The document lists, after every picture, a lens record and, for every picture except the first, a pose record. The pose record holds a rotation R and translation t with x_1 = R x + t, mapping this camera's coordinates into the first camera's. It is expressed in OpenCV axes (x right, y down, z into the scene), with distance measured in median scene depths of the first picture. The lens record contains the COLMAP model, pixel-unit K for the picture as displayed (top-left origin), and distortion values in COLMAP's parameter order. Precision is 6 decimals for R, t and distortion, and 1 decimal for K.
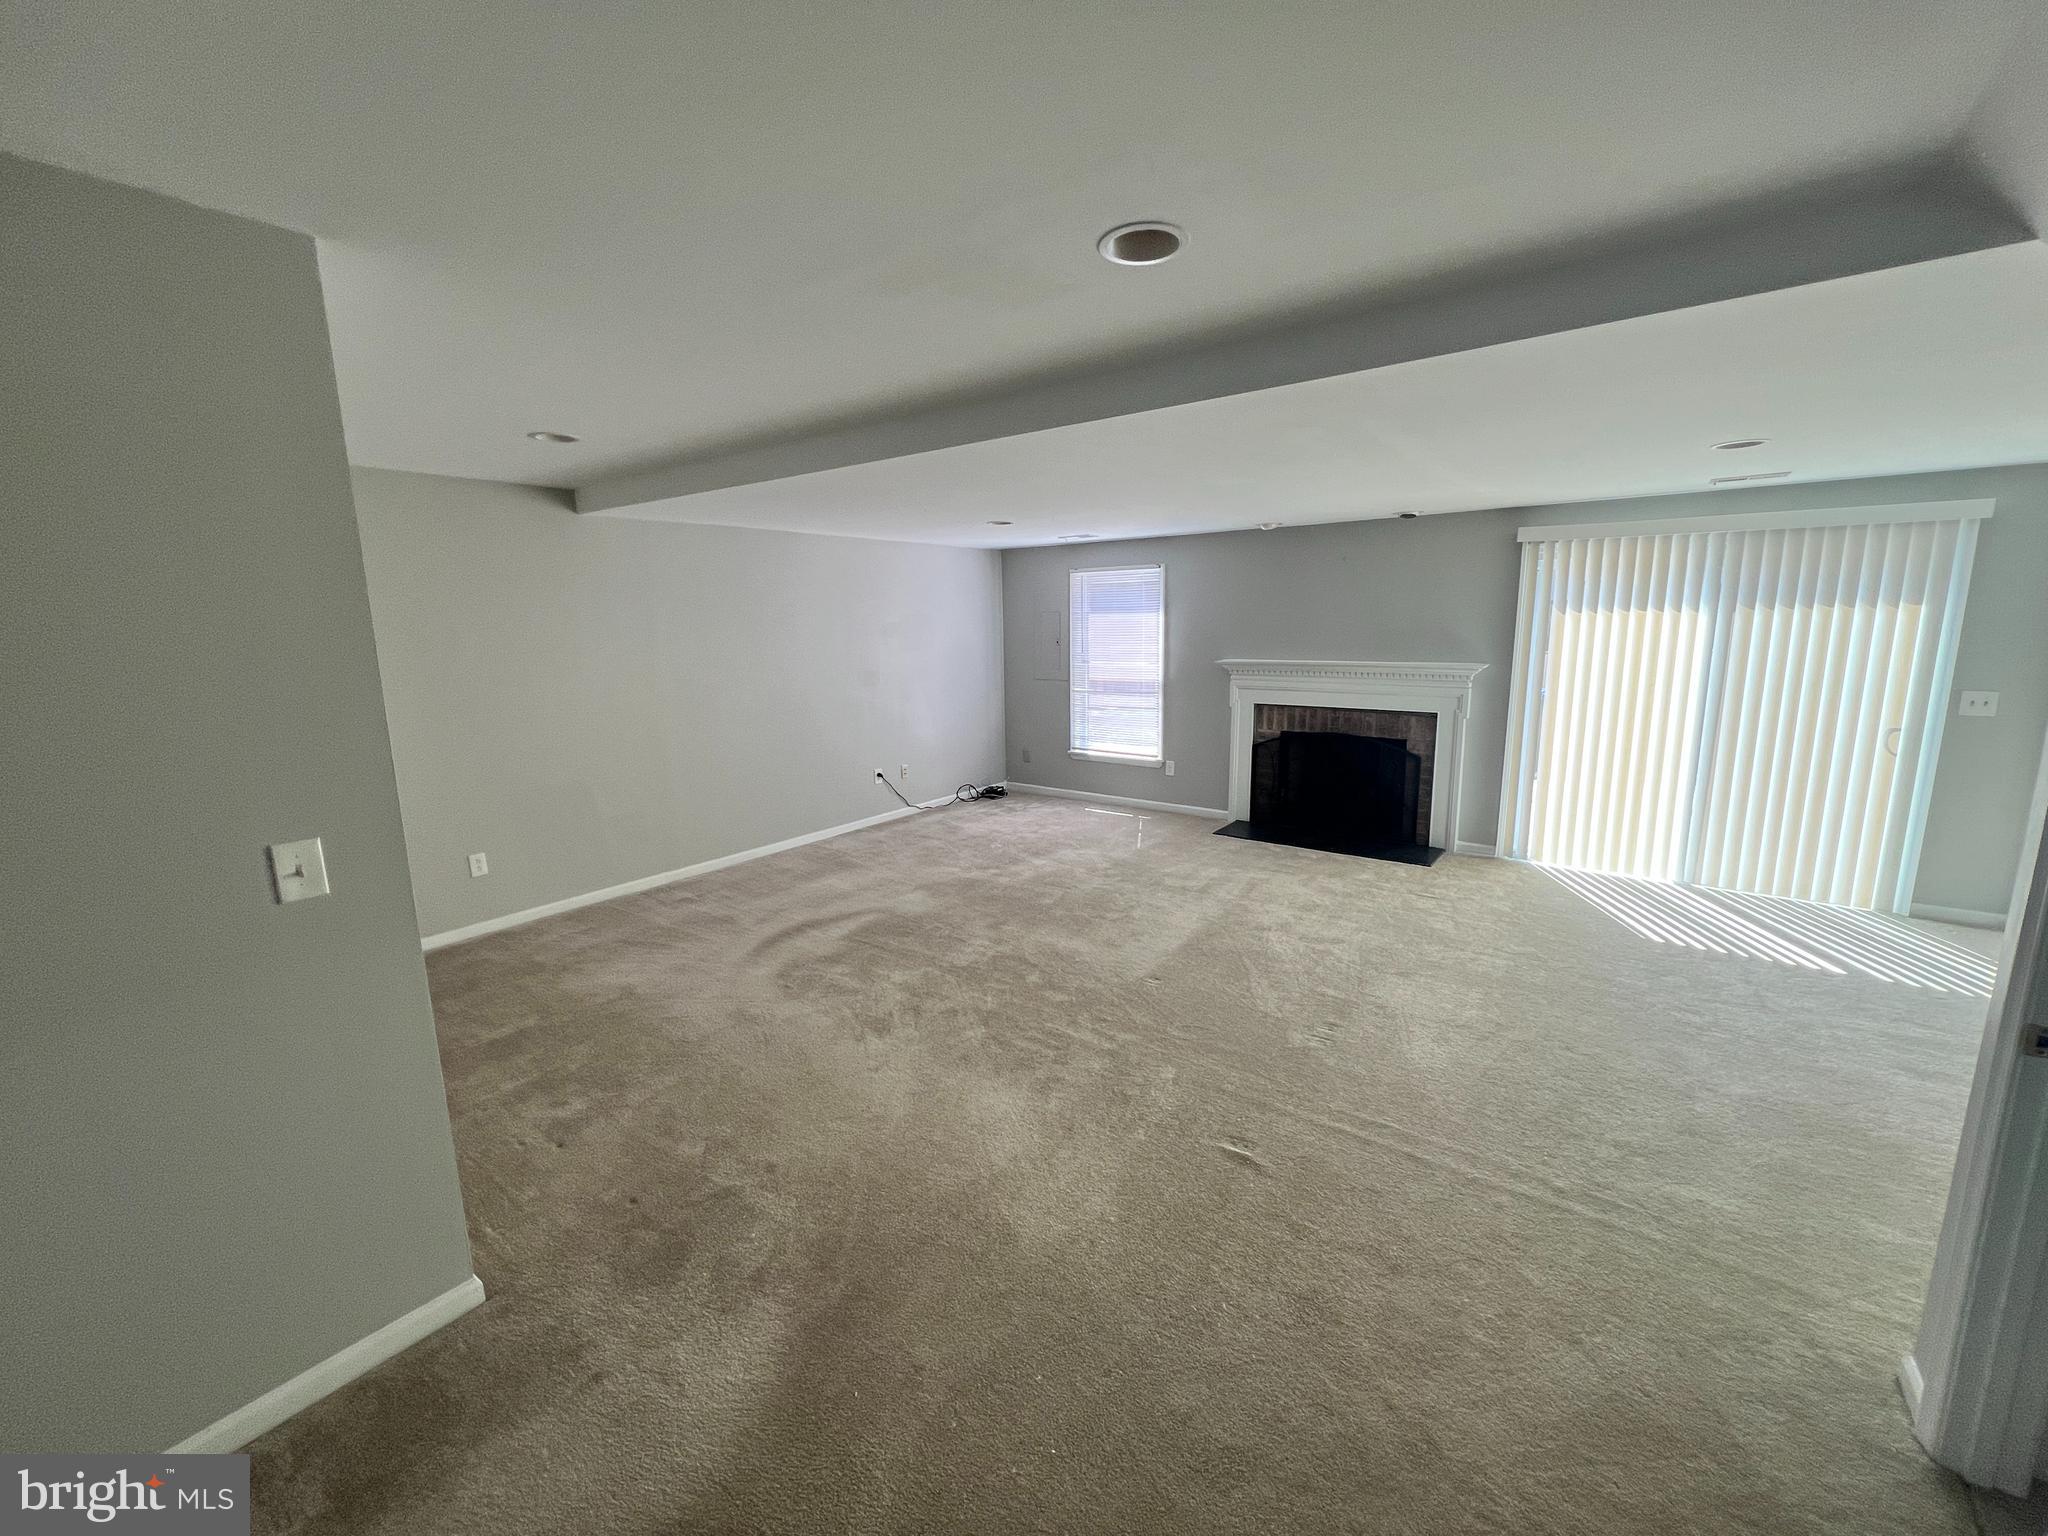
lens RADIAL K [[822.1, 0, 1028.6], [0, 822.1, 762.3], [0, 0, 1]] dist [-0.004968, 0.000146]
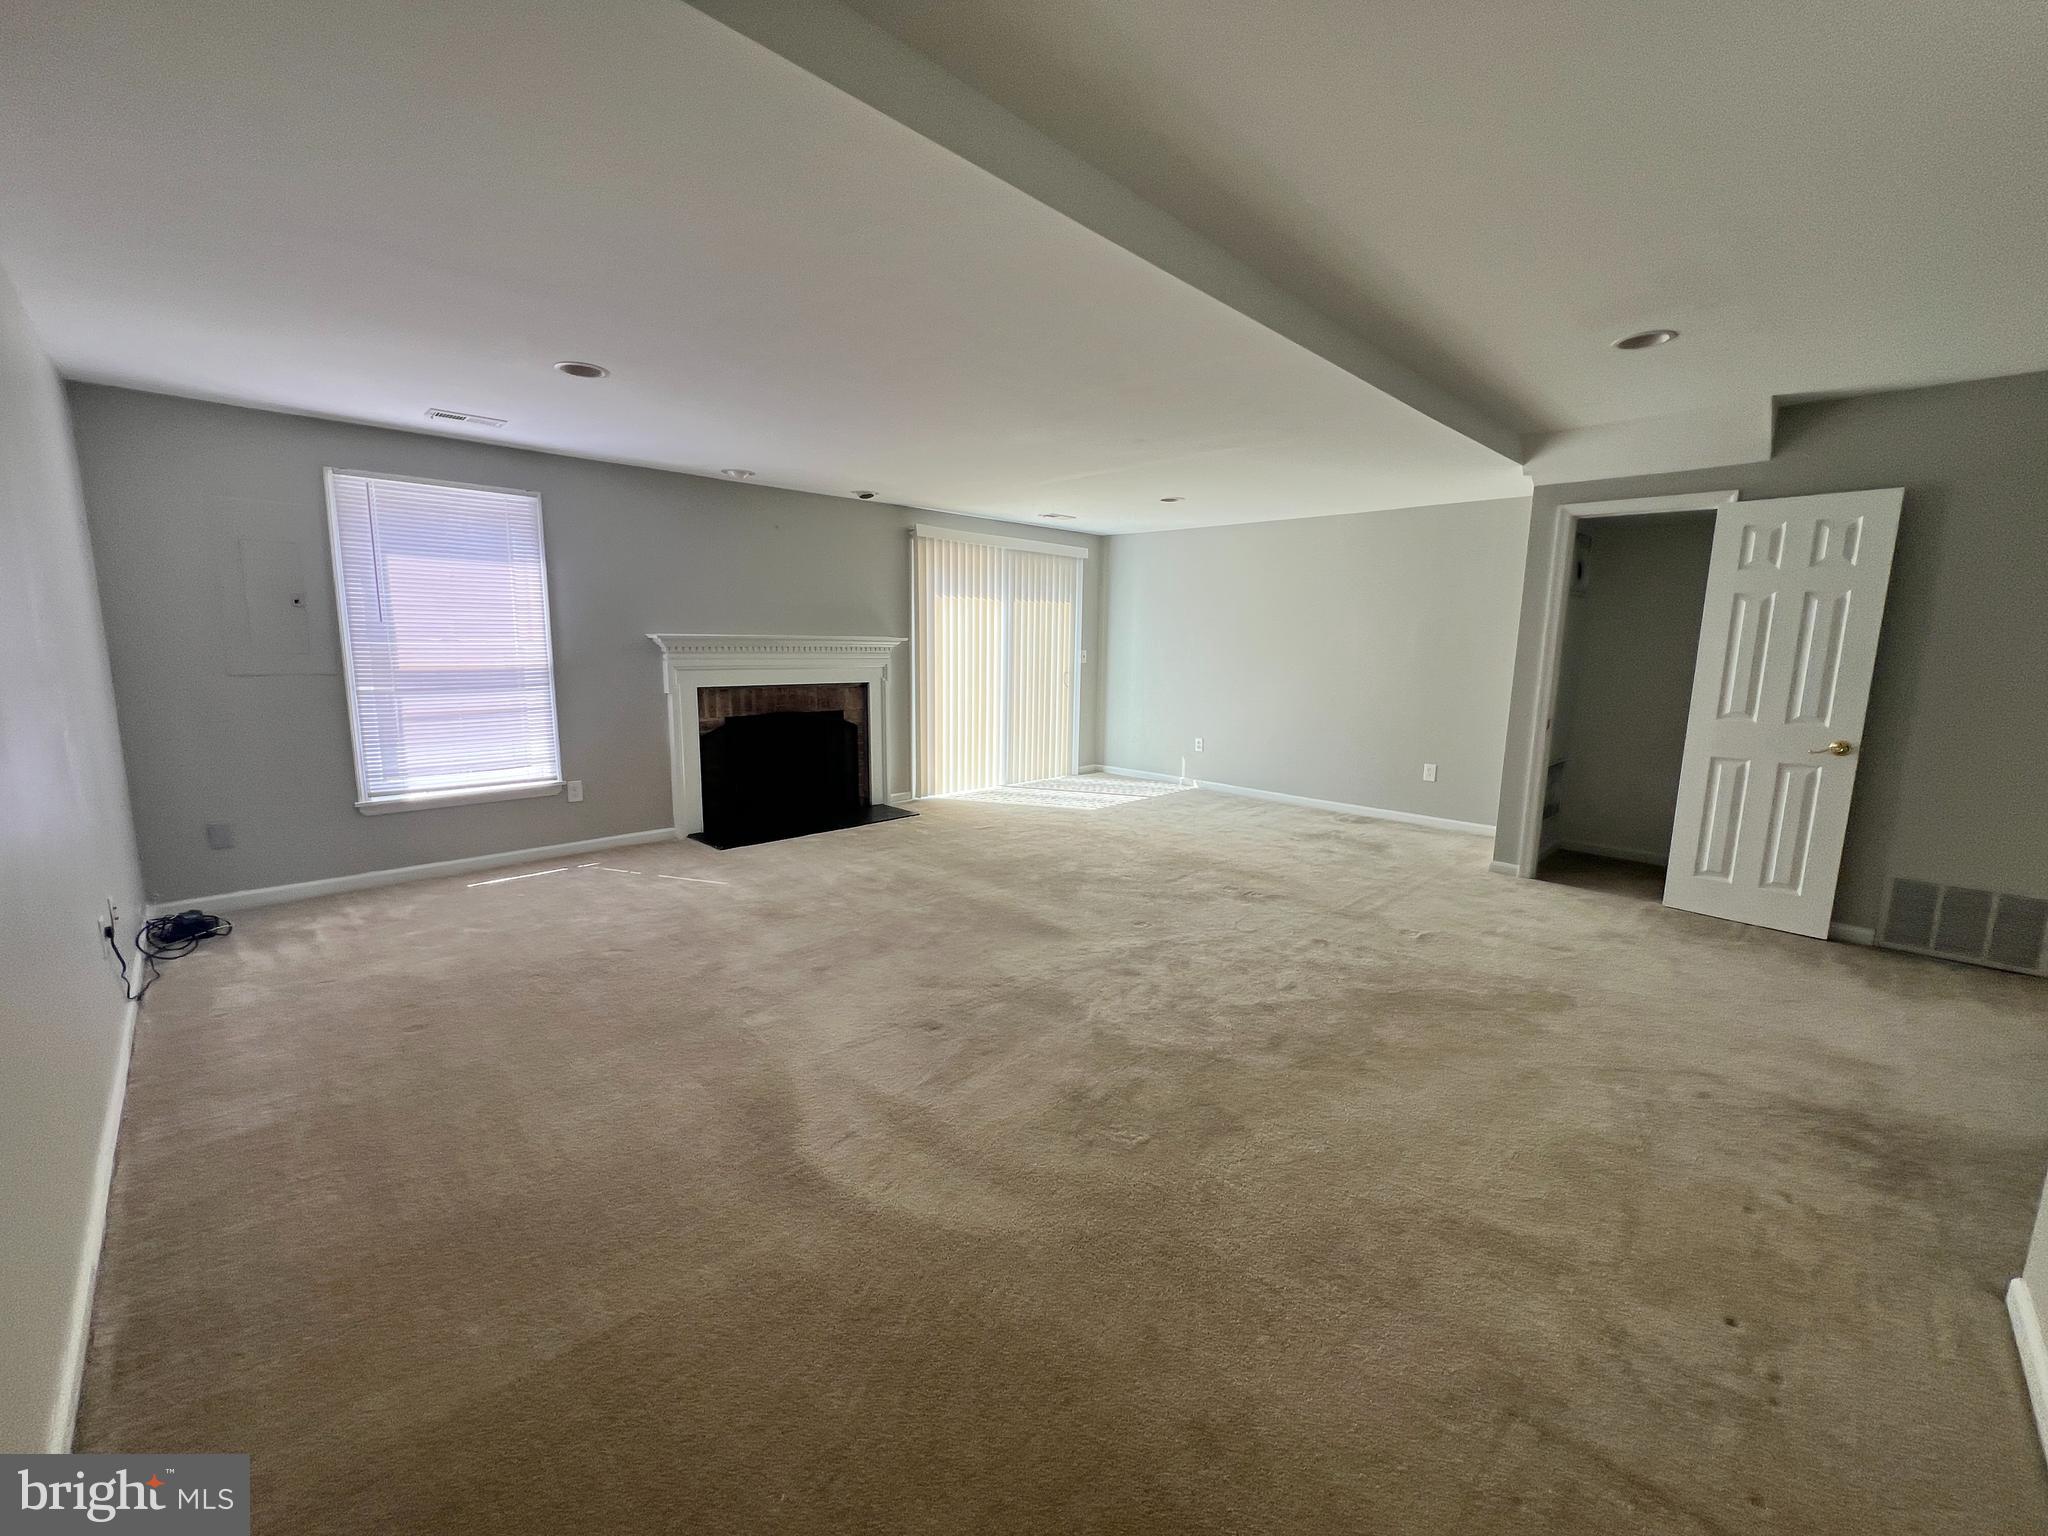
lens RADIAL K [[822.1, 0, 1025.7], [0, 822.1, 771.1], [0, 0, 1]] dist [-0.004968, 0.000146]
pose [[0.129780, -0.141846, 0.981344, -0.510033], [0.149302, 0.981226, 0.122084, -0.041501], [-0.980238, 0.130673, 0.148522, 0.576314]]
